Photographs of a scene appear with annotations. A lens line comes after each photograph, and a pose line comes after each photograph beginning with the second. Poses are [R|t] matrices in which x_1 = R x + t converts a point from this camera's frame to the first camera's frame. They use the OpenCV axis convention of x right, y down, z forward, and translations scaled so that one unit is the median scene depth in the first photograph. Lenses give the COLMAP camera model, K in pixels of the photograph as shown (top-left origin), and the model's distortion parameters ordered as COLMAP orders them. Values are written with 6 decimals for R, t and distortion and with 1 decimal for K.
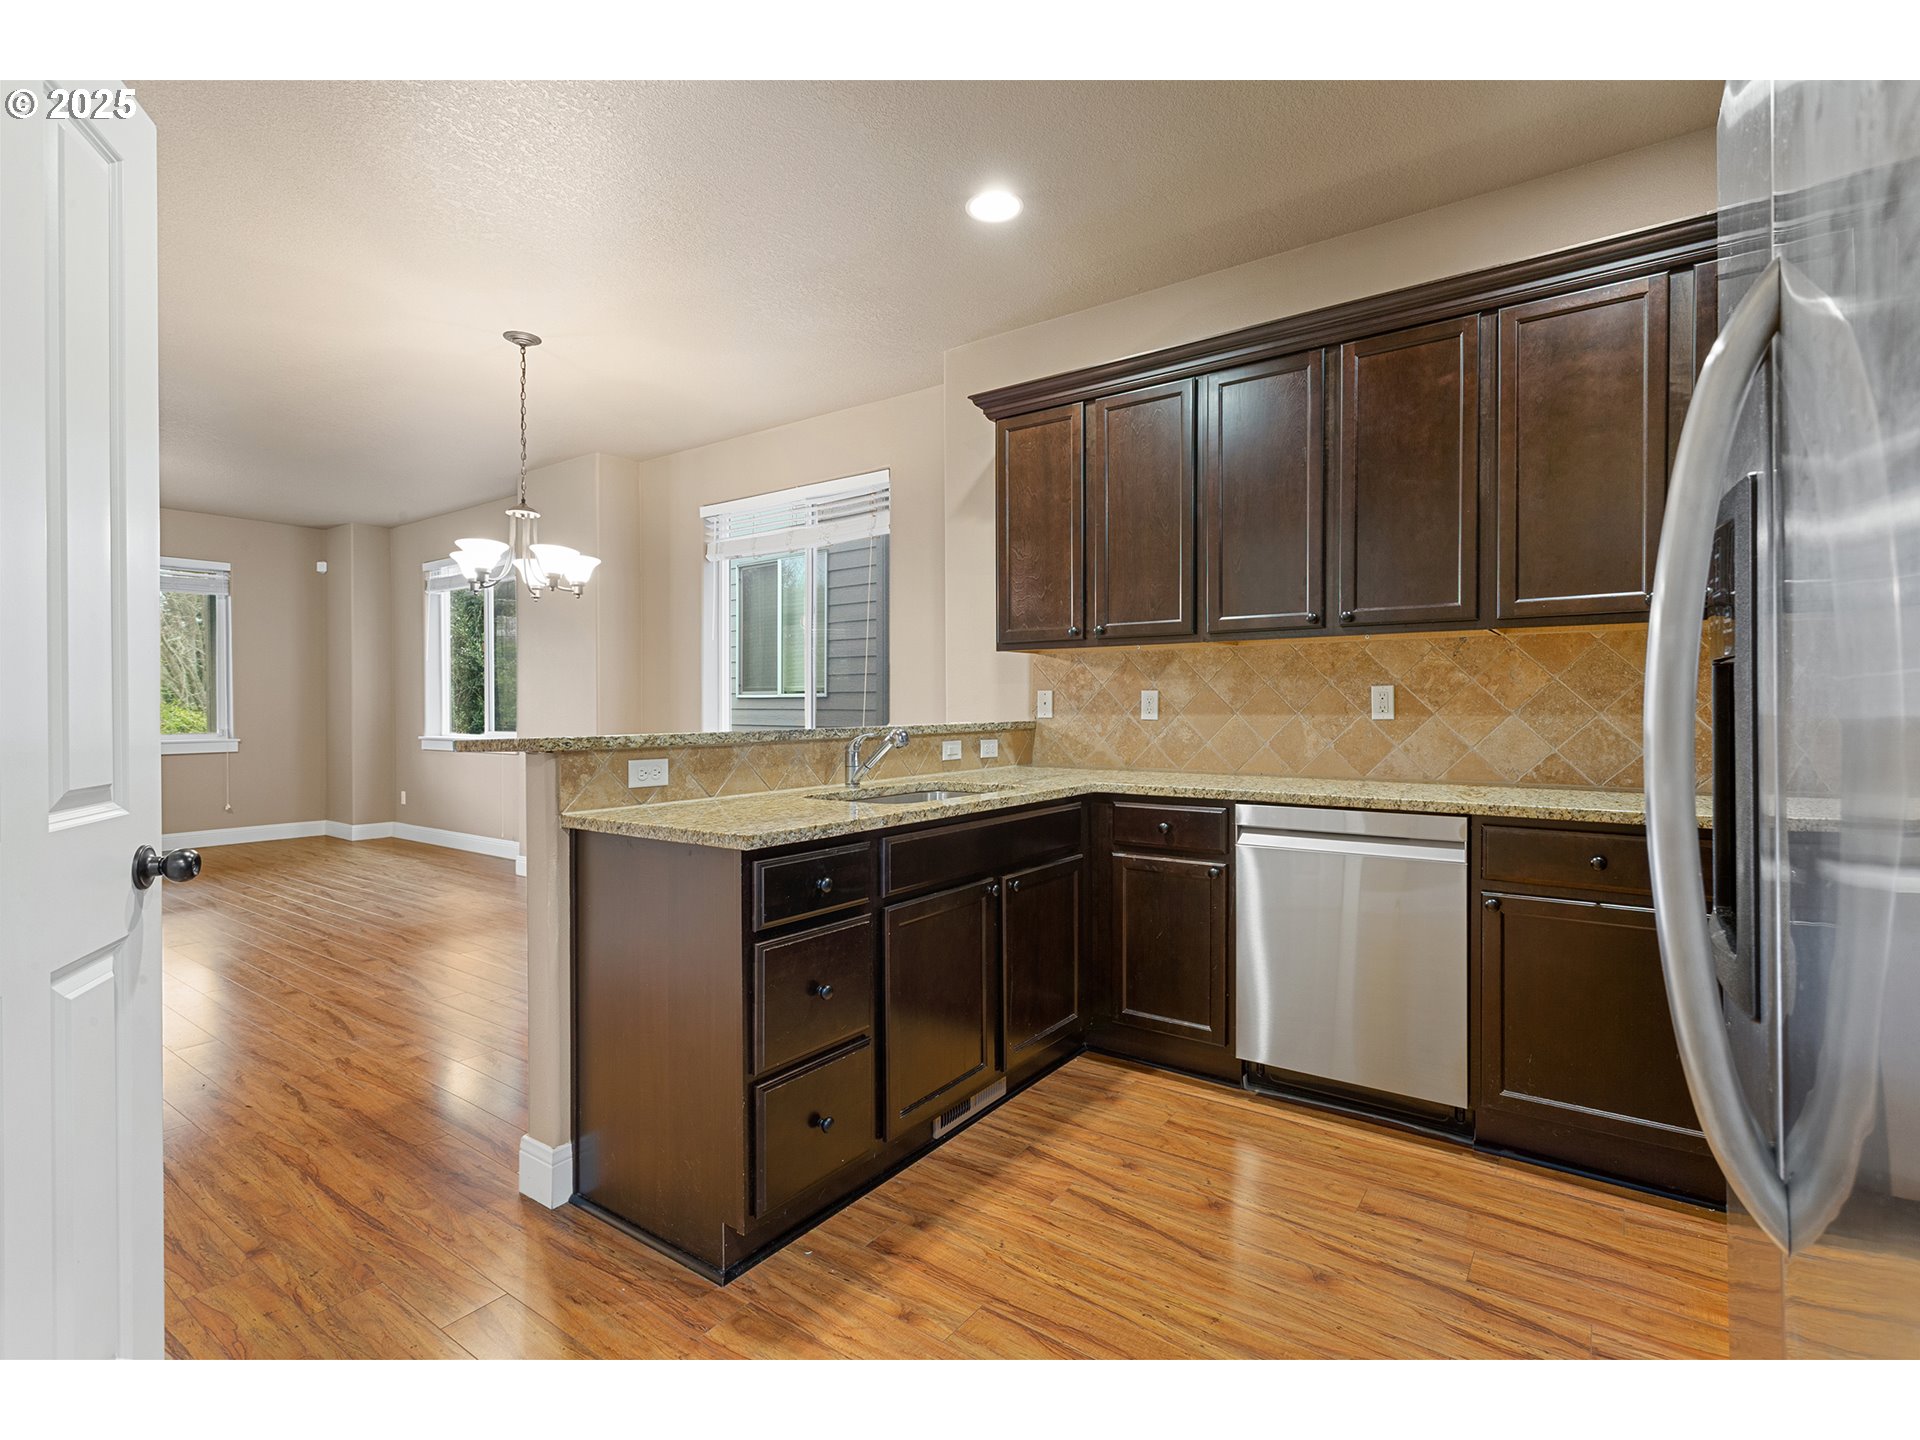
lens RADIAL K [[884.9, 0, 959.3], [0, 884.9, 709.9], [0, 0, 1]] dist [0.004818, 0.001431]
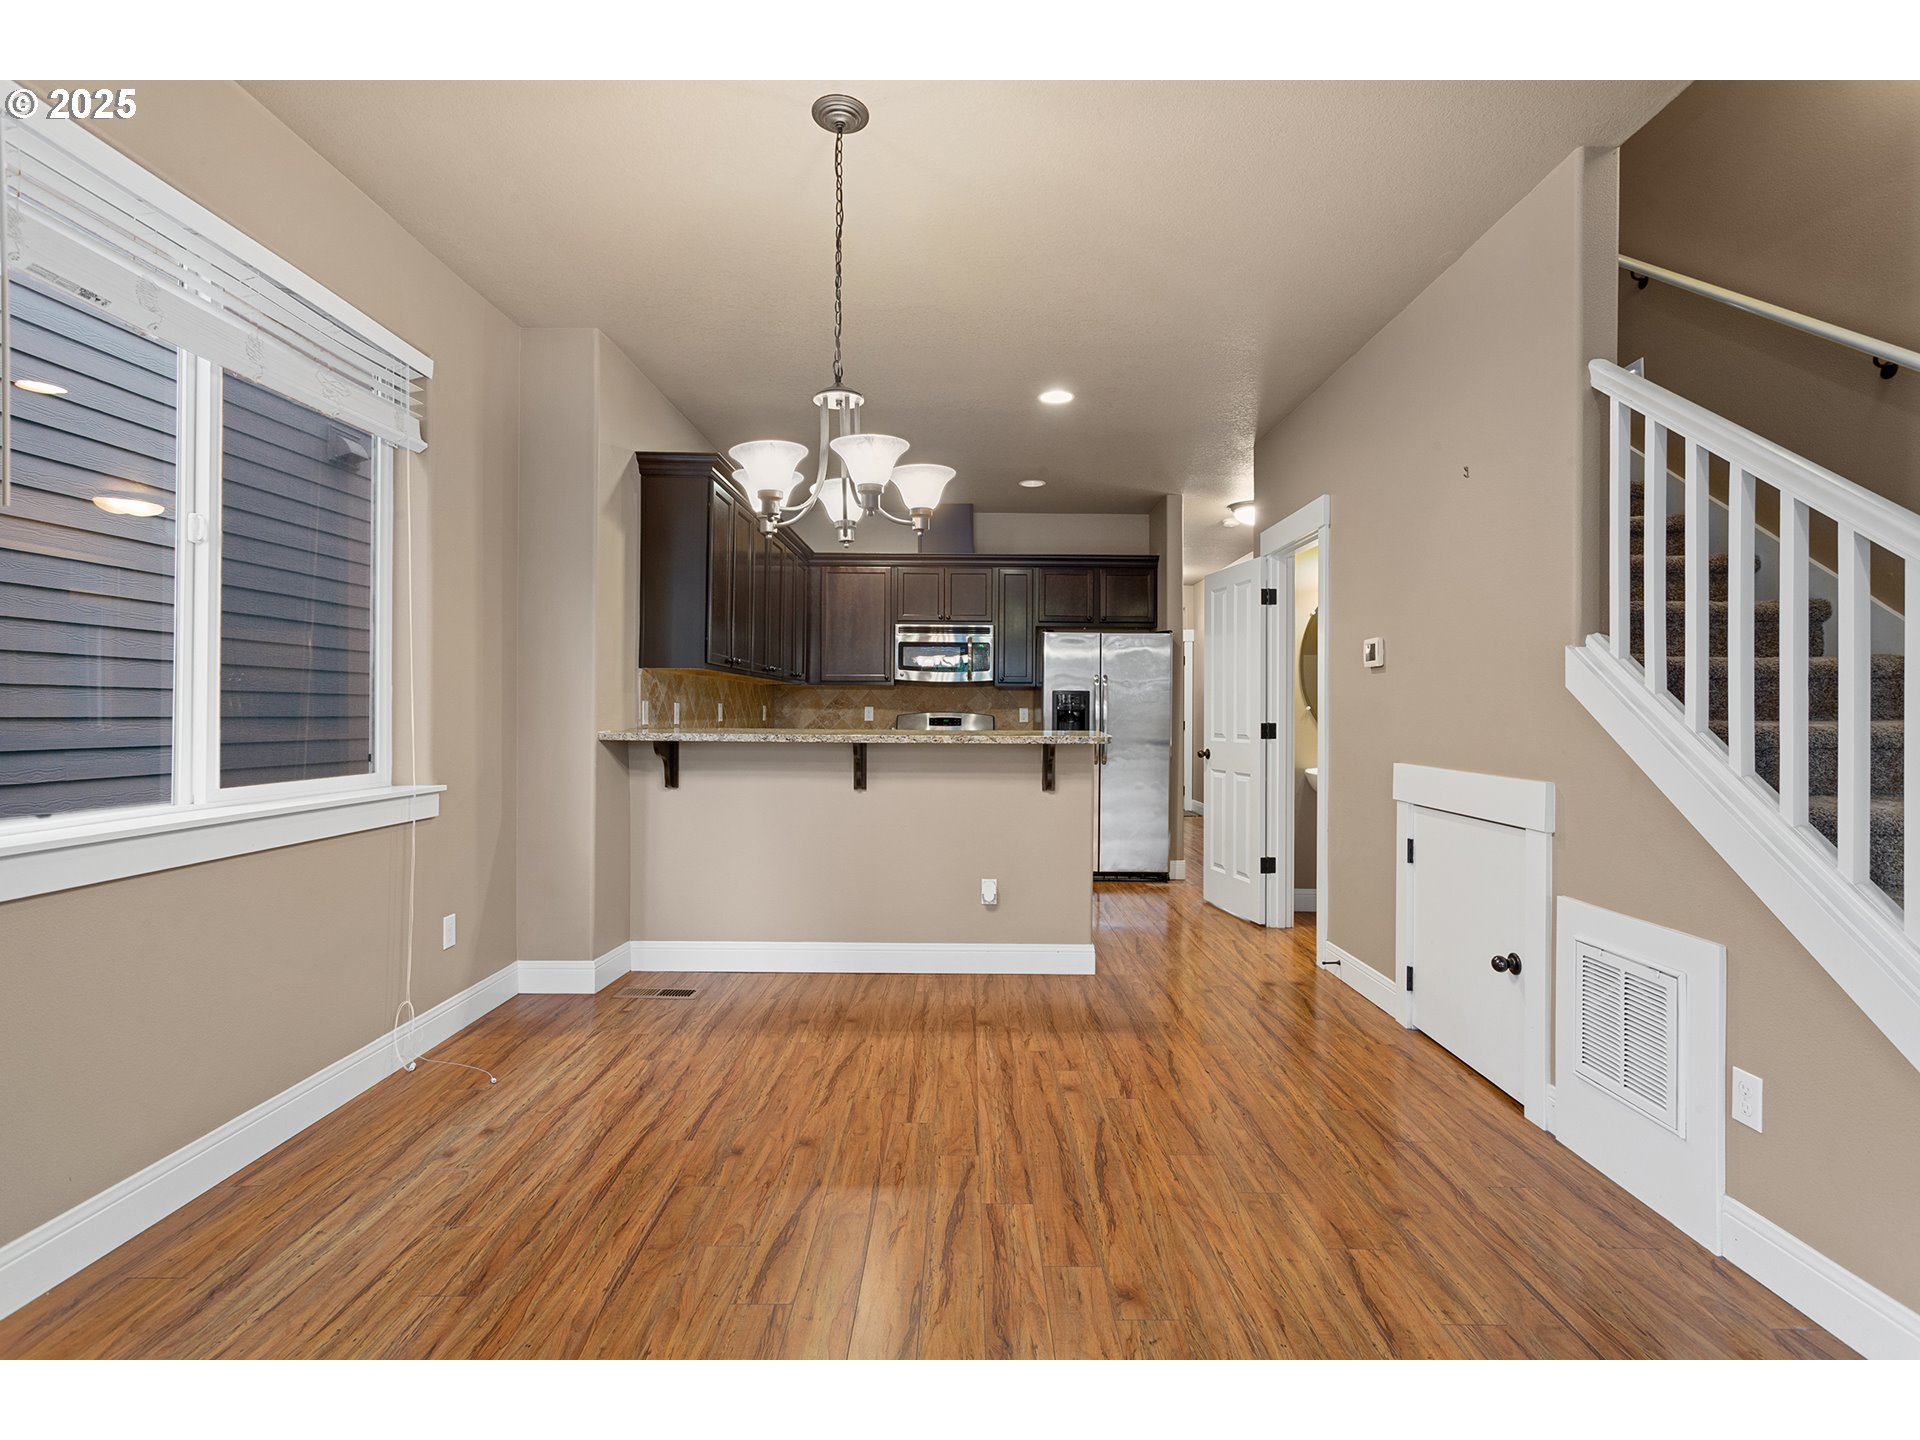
lens RADIAL K [[914.5, 0, 951.4], [0, 914.5, 708.5], [0, 0, 1]] dist [0.001115, 0.000245]
pose [[-0.570784, 0.002392, 0.821097, -1.470545], [-0.000037, 0.999996, -0.002939, -0.010864], [-0.821100, -0.001708, -0.570782, 1.810602]]
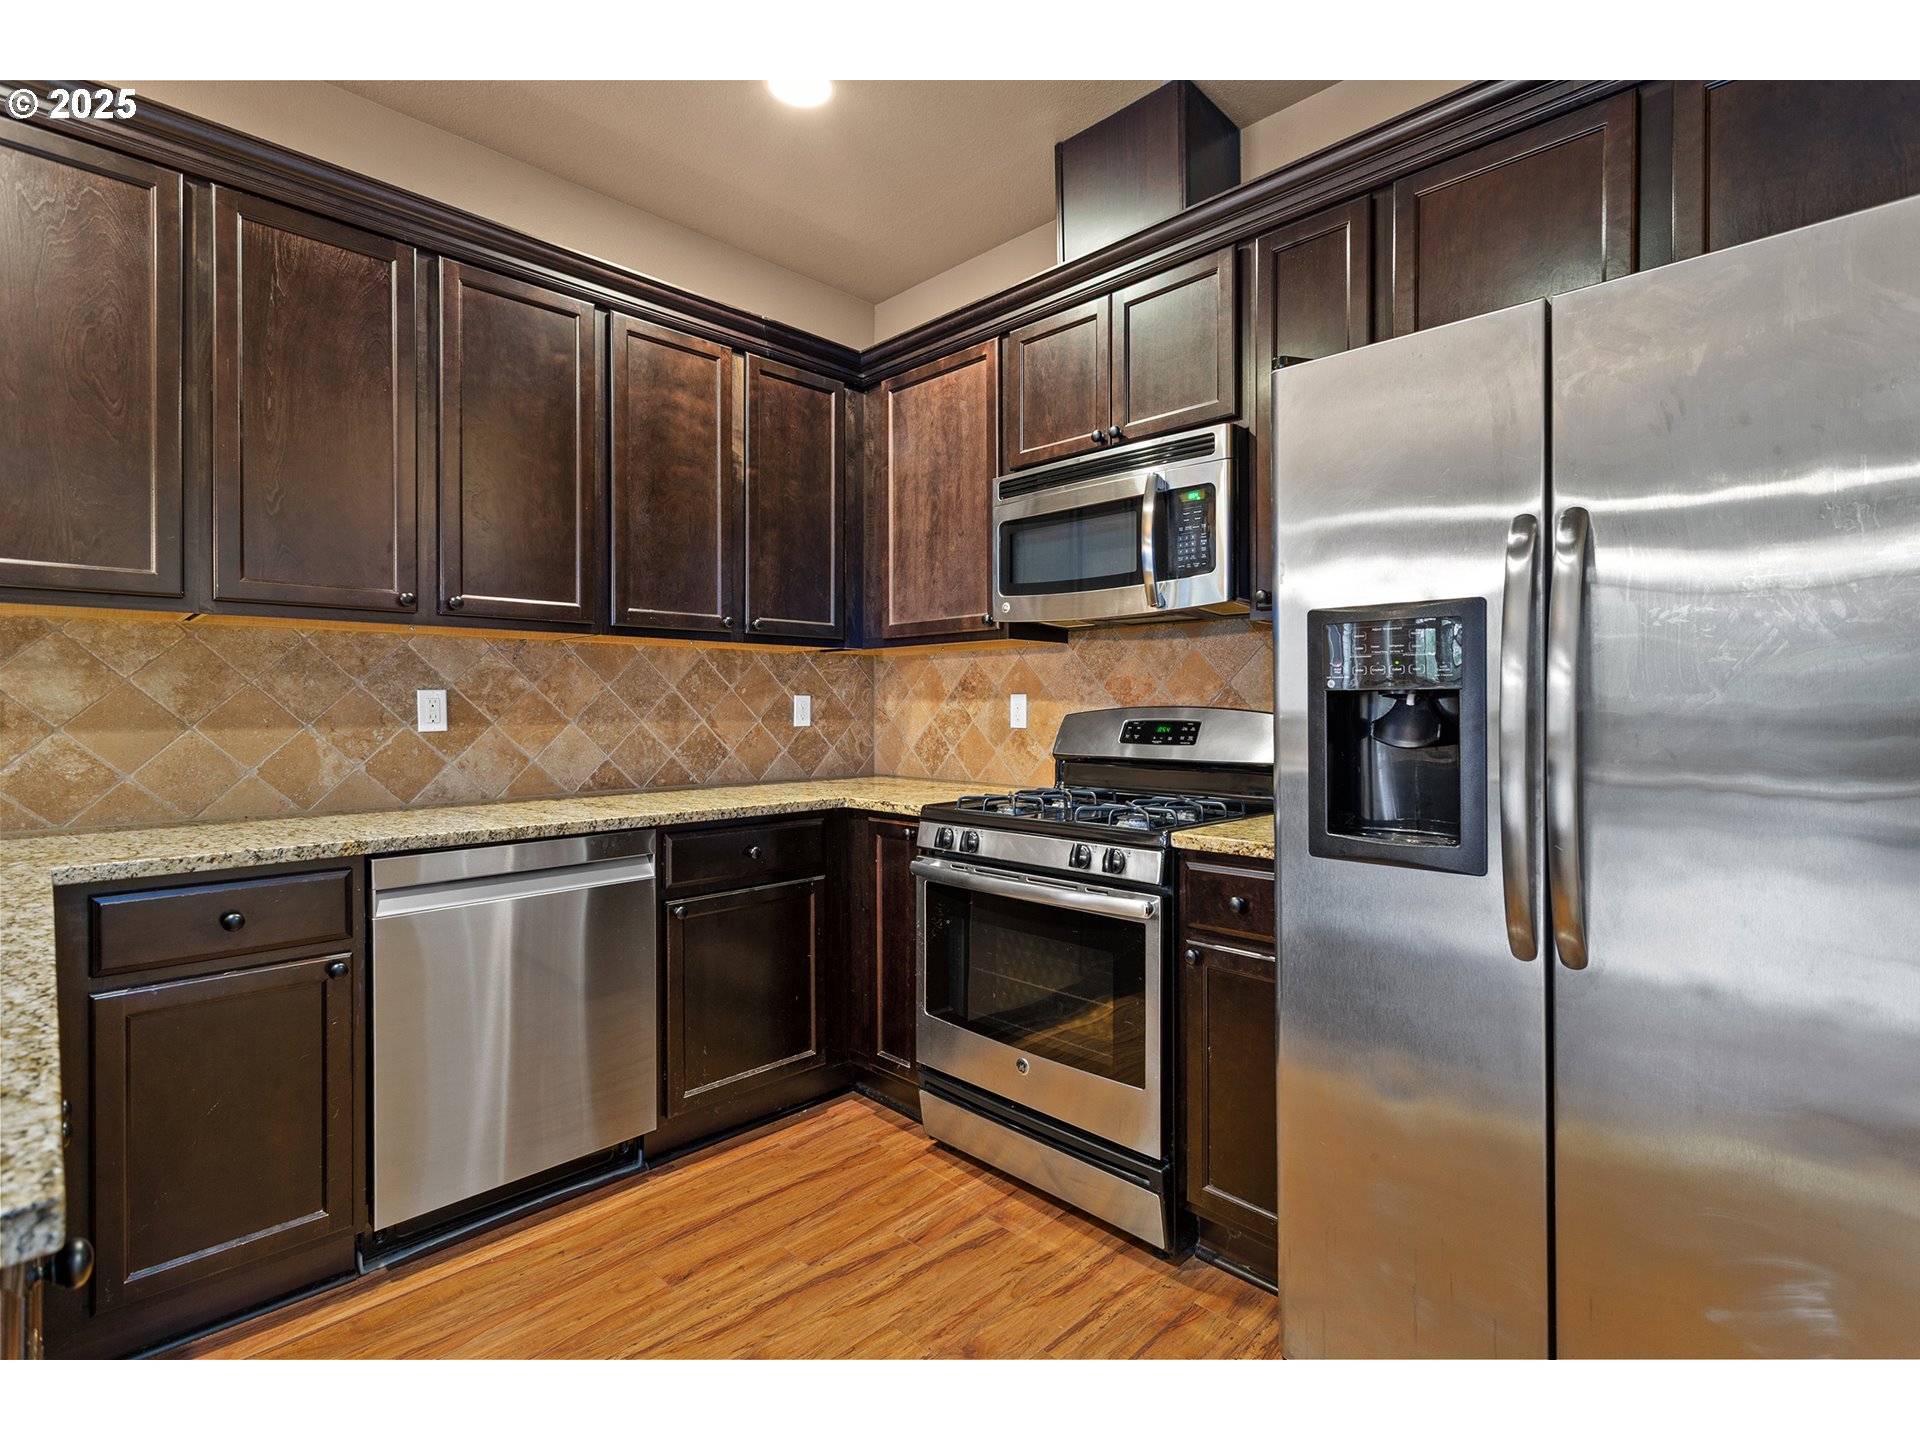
lens RADIAL K [[909.5, 0, 960.9], [0, 909.5, 711.9], [0, 0, 1]] dist [-0.002377, 0.008453]
pose [[0.165288, -0.002619, 0.986242, -0.288994], [0.007959, 0.999967, 0.001322, -0.004952], [-0.986213, 0.007631, 0.165303, 0.411484]]
